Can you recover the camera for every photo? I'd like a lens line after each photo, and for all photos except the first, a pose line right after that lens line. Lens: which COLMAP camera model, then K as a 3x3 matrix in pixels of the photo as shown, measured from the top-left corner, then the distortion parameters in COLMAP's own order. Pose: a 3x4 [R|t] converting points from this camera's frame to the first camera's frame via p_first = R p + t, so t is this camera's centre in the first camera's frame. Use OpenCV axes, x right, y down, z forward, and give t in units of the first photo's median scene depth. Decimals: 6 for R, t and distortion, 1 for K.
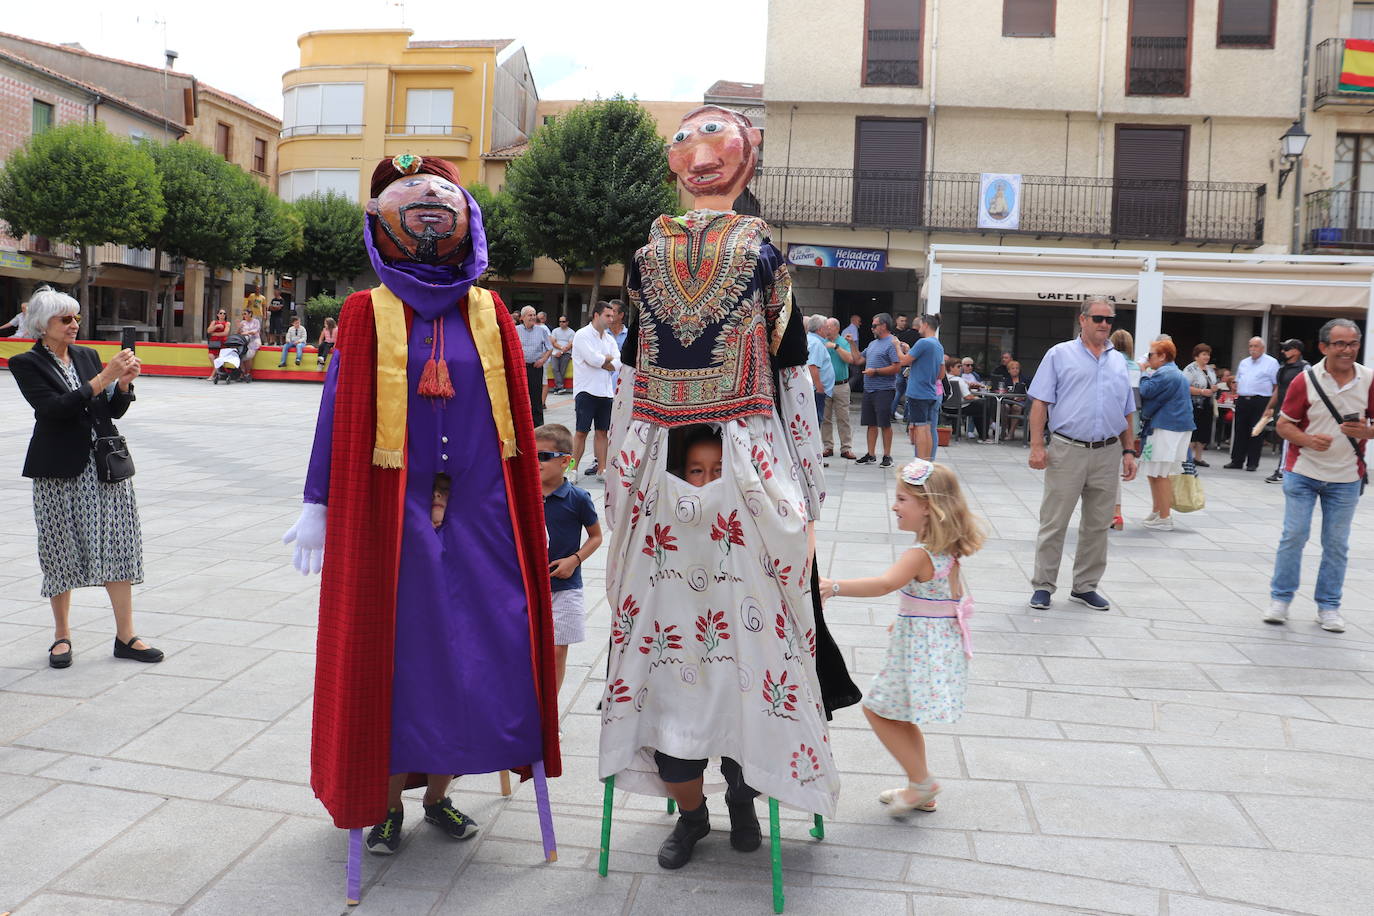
lens RADIAL K [[1149.4, 0, 690.9], [0, 1149.4, 462.4], [0, 0, 1]] dist [-0.164740, 0.143914]
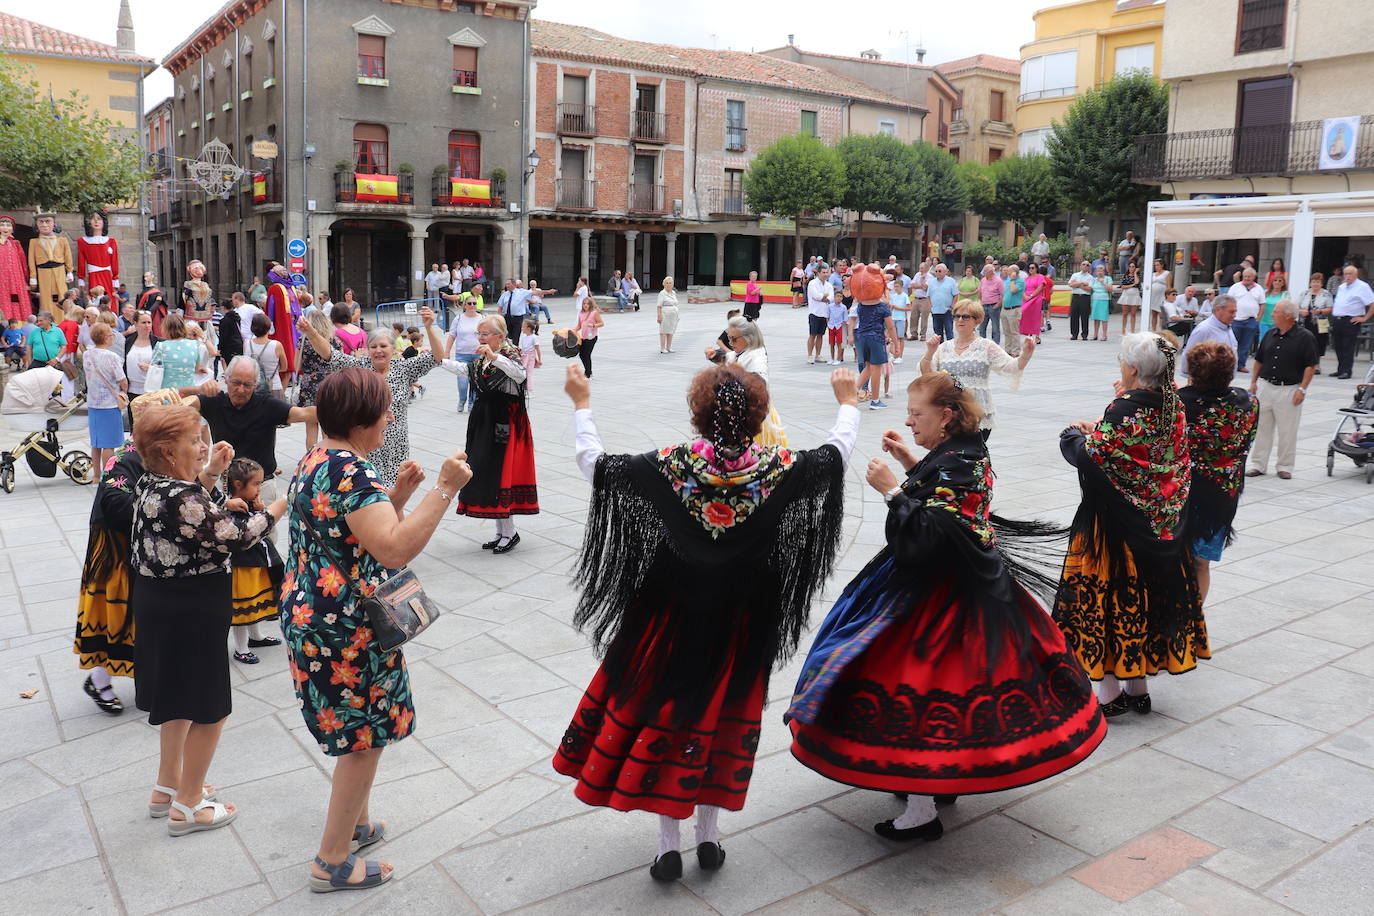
lens RADIAL K [[1149.4, 0, 675.2], [0, 1149.4, 464.2], [0, 0, 1]] dist [-0.164740, 0.143914]
pose [[0.687687, 0.083493, -0.721191, 0.602151], [-0.034589, 0.996005, 0.082326, 0.017694], [0.725183, -0.031669, 0.687827, -0.225300]]
